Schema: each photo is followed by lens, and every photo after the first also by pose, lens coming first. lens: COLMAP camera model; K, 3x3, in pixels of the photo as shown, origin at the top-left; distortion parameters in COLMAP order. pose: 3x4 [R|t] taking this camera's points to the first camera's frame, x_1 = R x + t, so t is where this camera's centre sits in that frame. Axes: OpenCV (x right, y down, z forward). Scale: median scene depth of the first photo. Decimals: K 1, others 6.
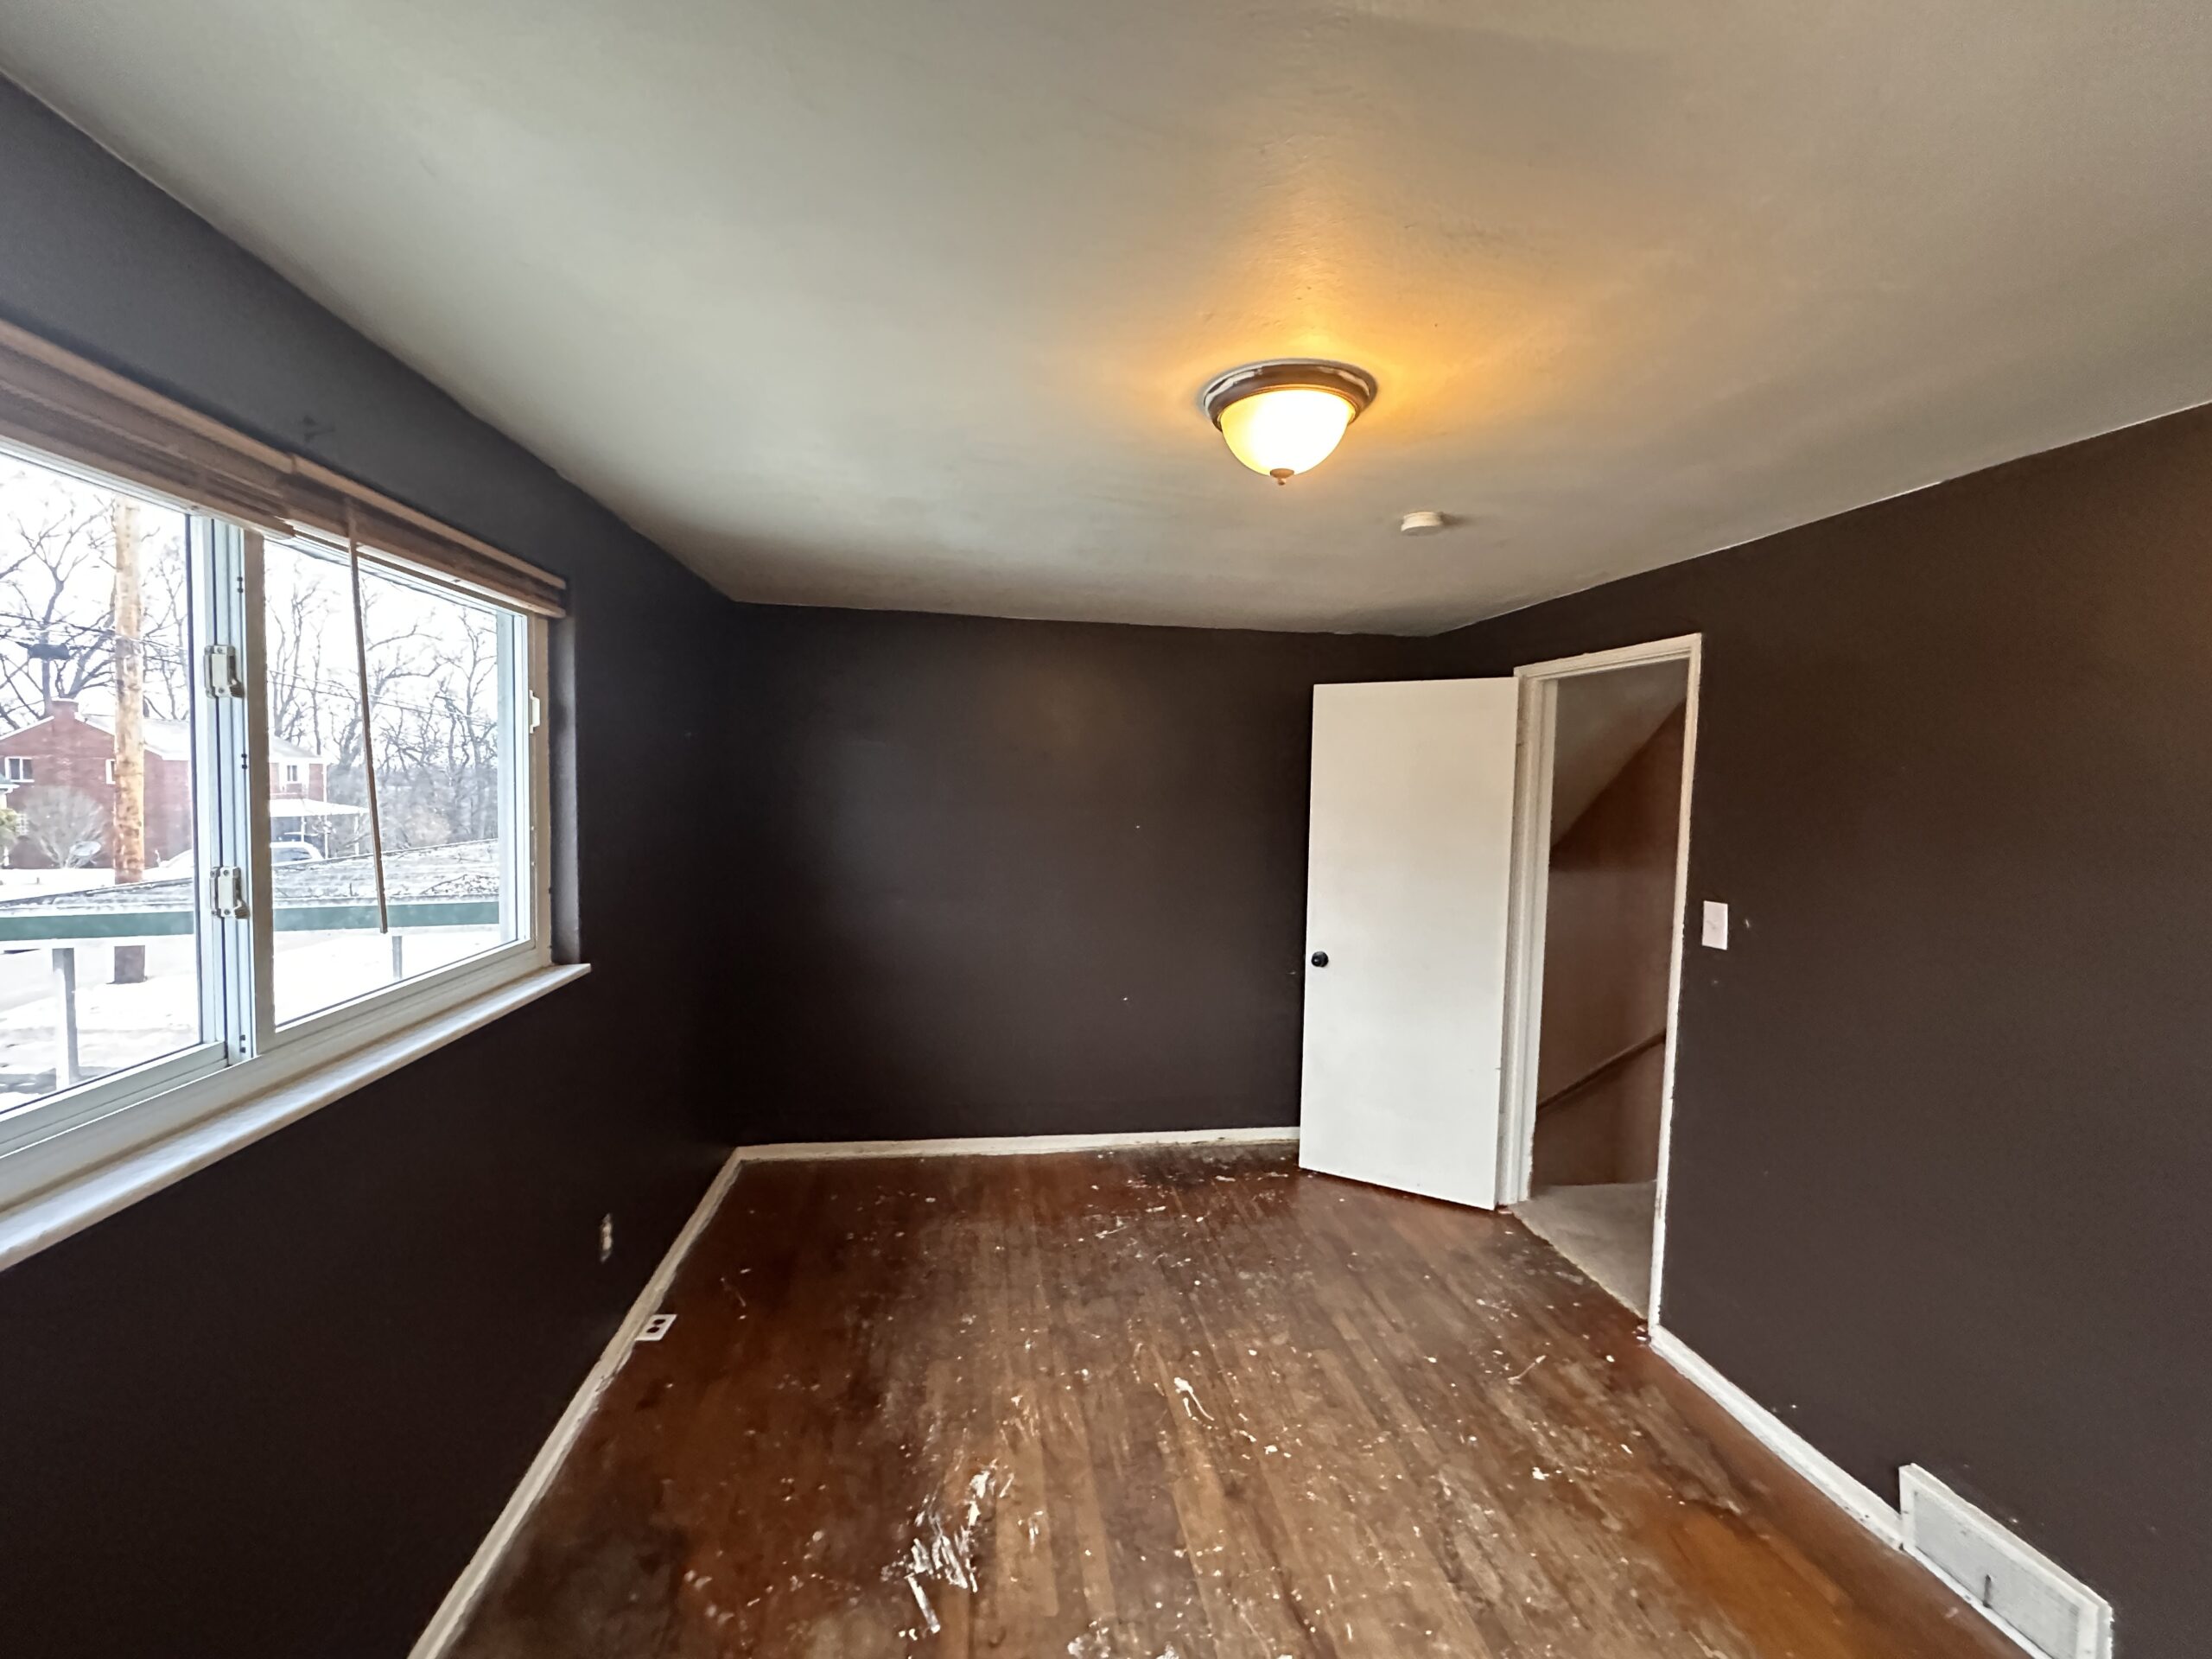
lens RADIAL K [[879.3, 0, 1106.0], [0, 879.3, 829.5], [0, 0, 1]] dist [-0.002156, -0.000402]
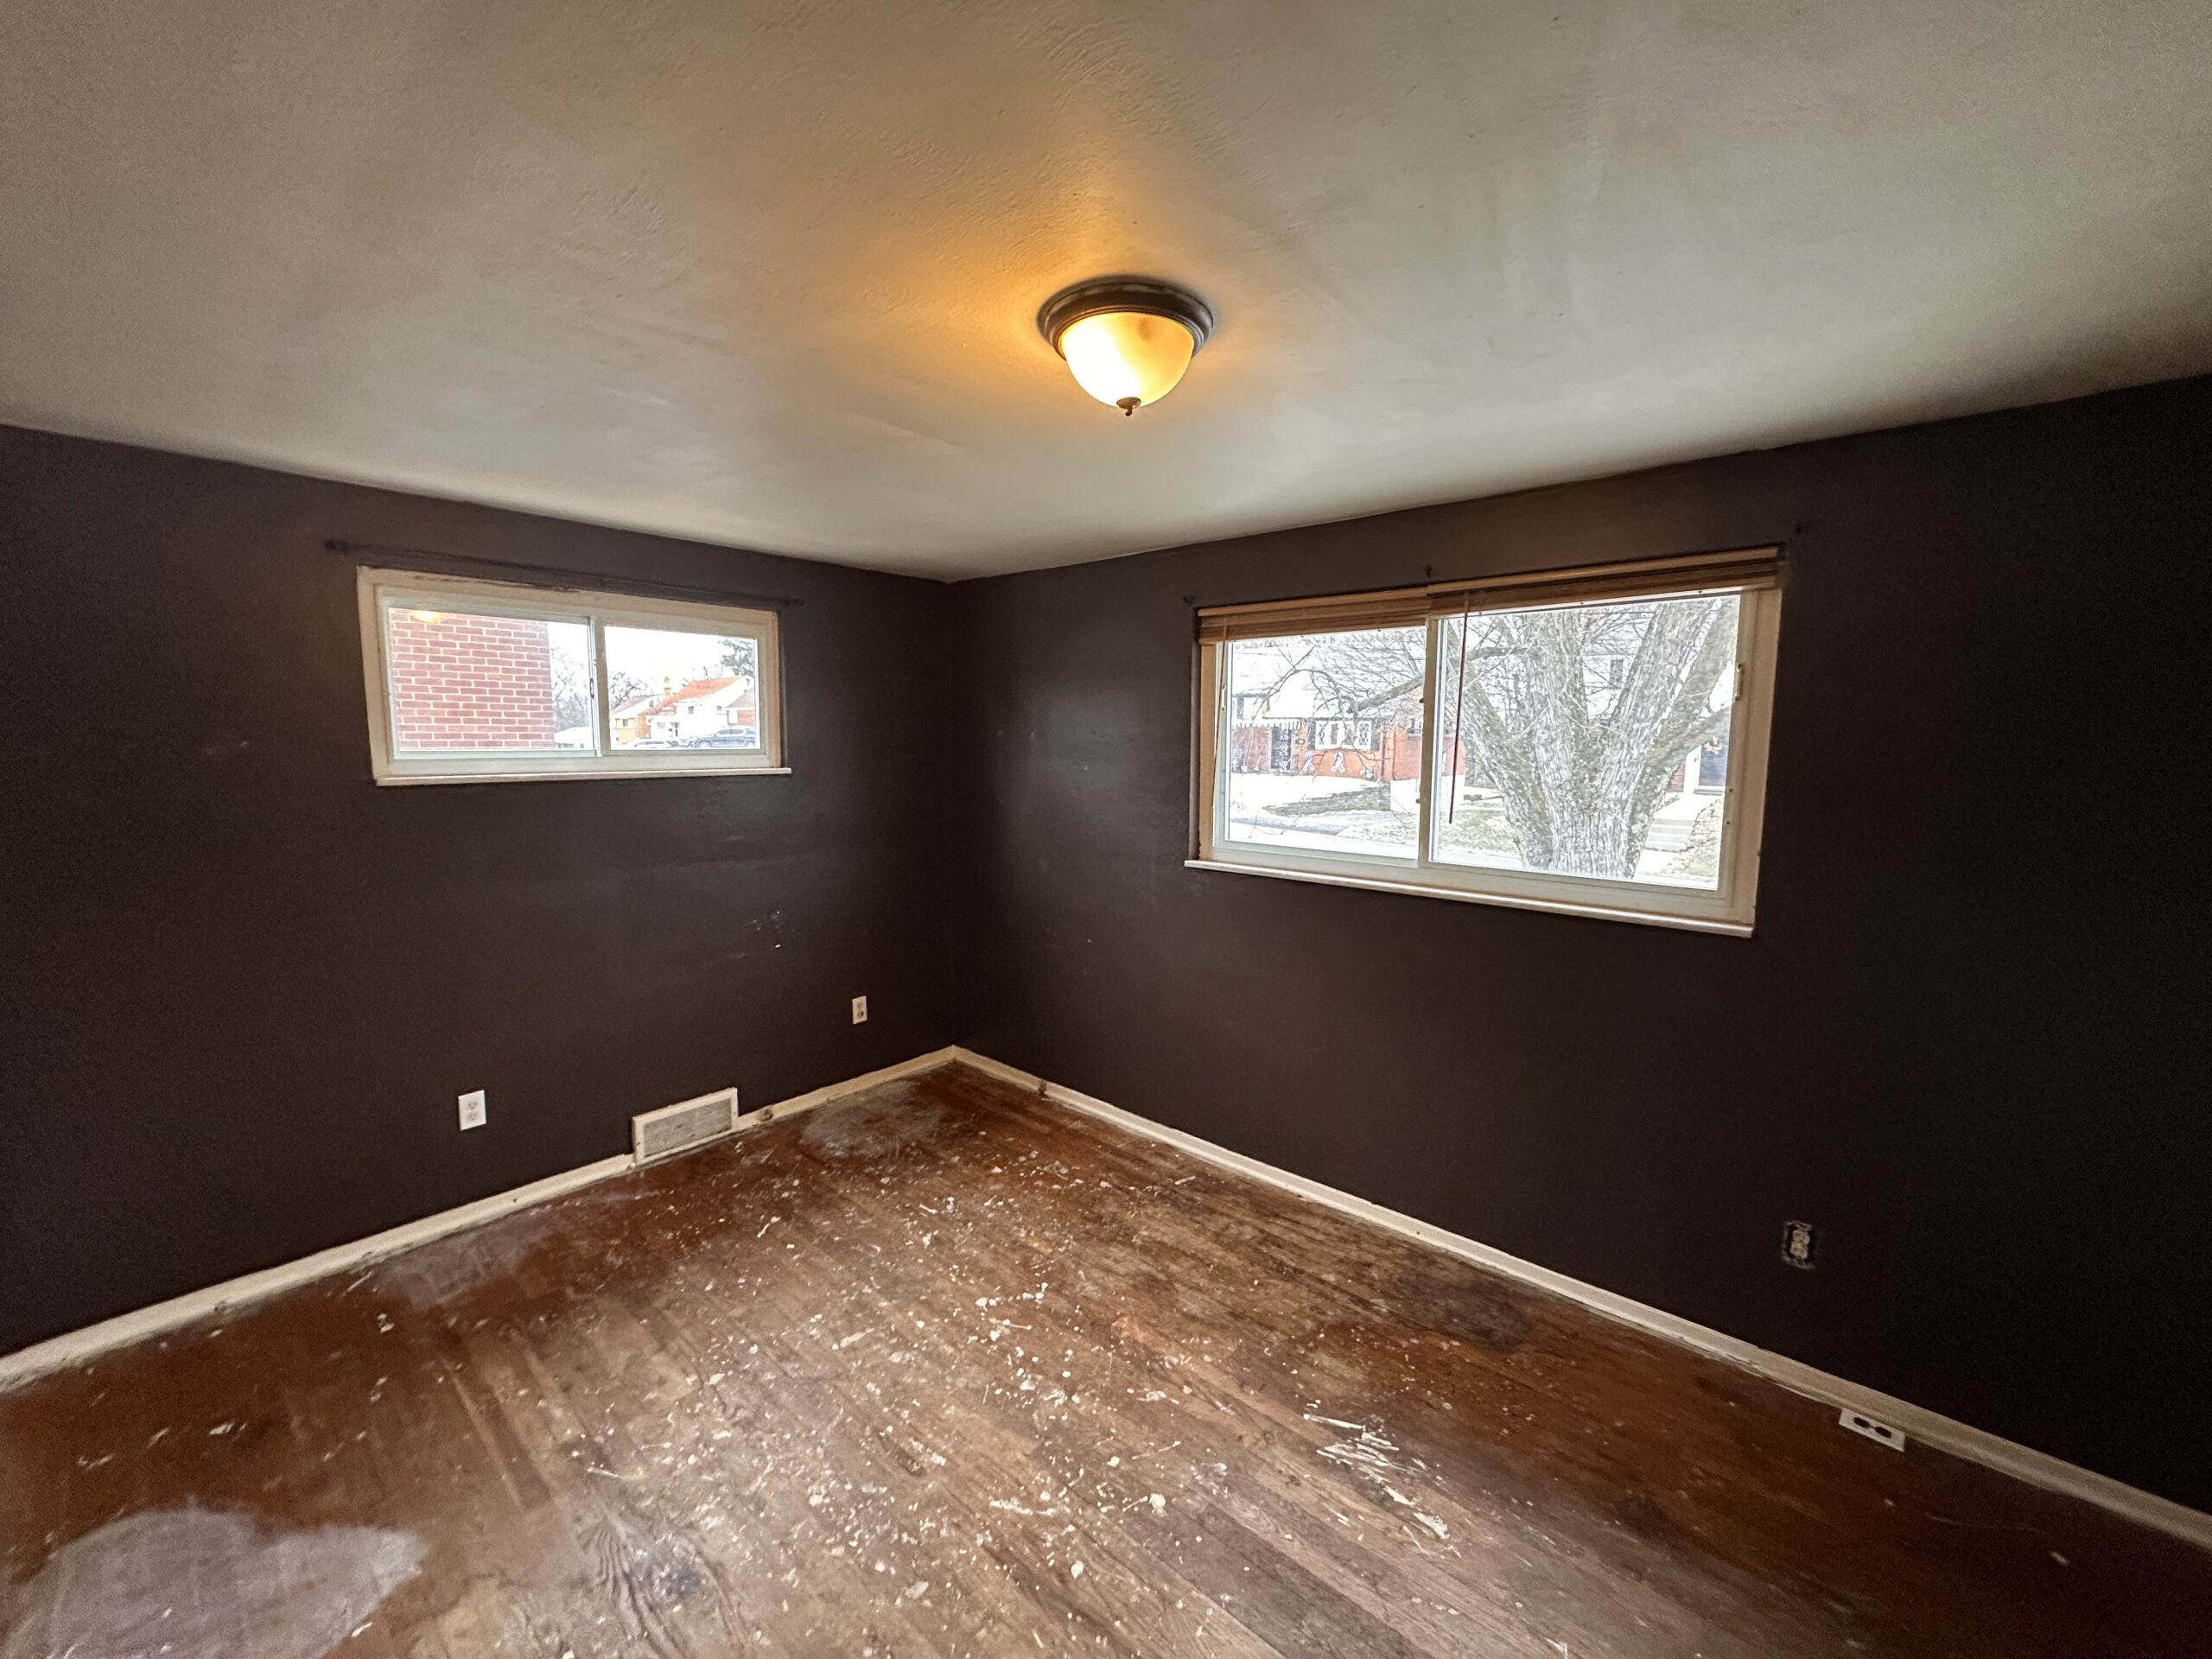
lens RADIAL K [[879.3, 0, 1106.0], [0, 879.3, 829.5], [0, 0, 1]] dist [-0.002156, -0.000402]
pose [[-0.765244, 0.044766, -0.642182, 0.736959], [-0.058920, 0.988521, 0.139120, -0.066634], [0.641038, 0.144298, -0.753822, 1.529315]]
